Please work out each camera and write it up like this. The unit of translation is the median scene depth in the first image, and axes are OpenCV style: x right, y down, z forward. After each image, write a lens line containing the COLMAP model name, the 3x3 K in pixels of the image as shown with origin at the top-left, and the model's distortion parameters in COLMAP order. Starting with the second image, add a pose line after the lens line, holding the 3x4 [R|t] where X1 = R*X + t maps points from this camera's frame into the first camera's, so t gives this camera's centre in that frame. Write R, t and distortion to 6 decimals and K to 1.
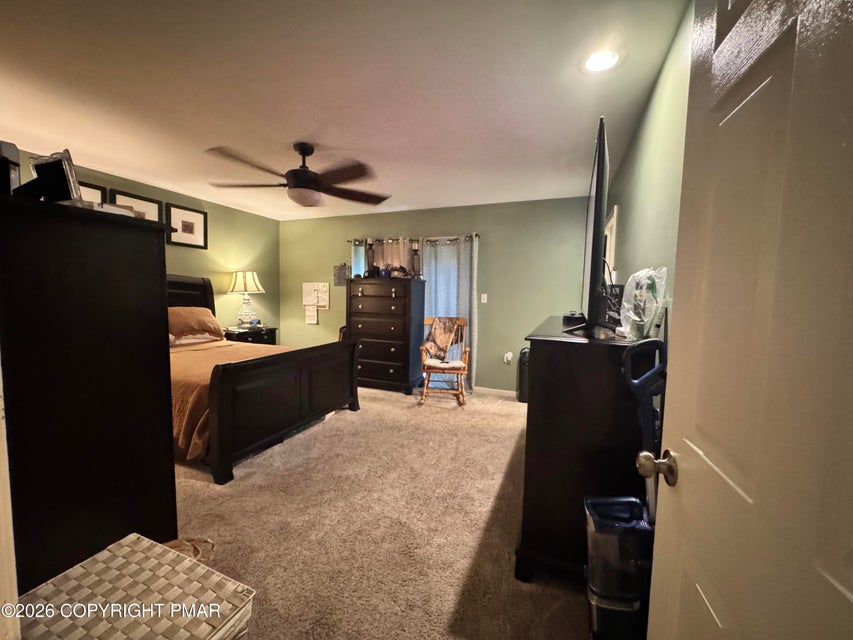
lens RADIAL K [[342.0, 0, 430.1], [0, 342.0, 319.7], [0, 0, 1]] dist [0.000291, -0.000135]
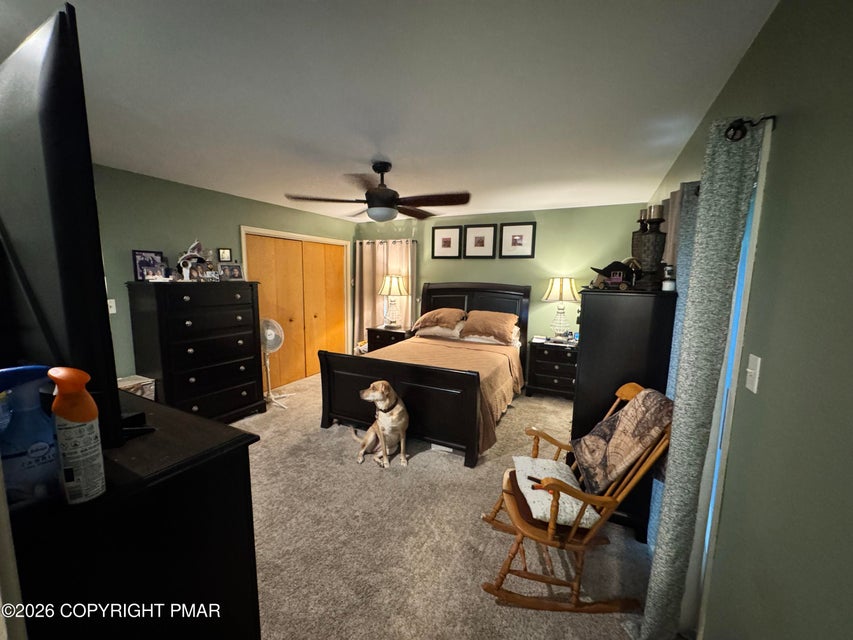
lens RADIAL K [[342.0, 0, 430.1], [0, 342.0, 319.7], [0, 0, 1]] dist [0.000291, -0.000135]
pose [[-0.087207, 0.104605, -0.990683, 0.431403], [-0.091259, 0.989451, 0.112508, -0.112762], [0.992001, 0.100221, -0.076741, 0.814024]]
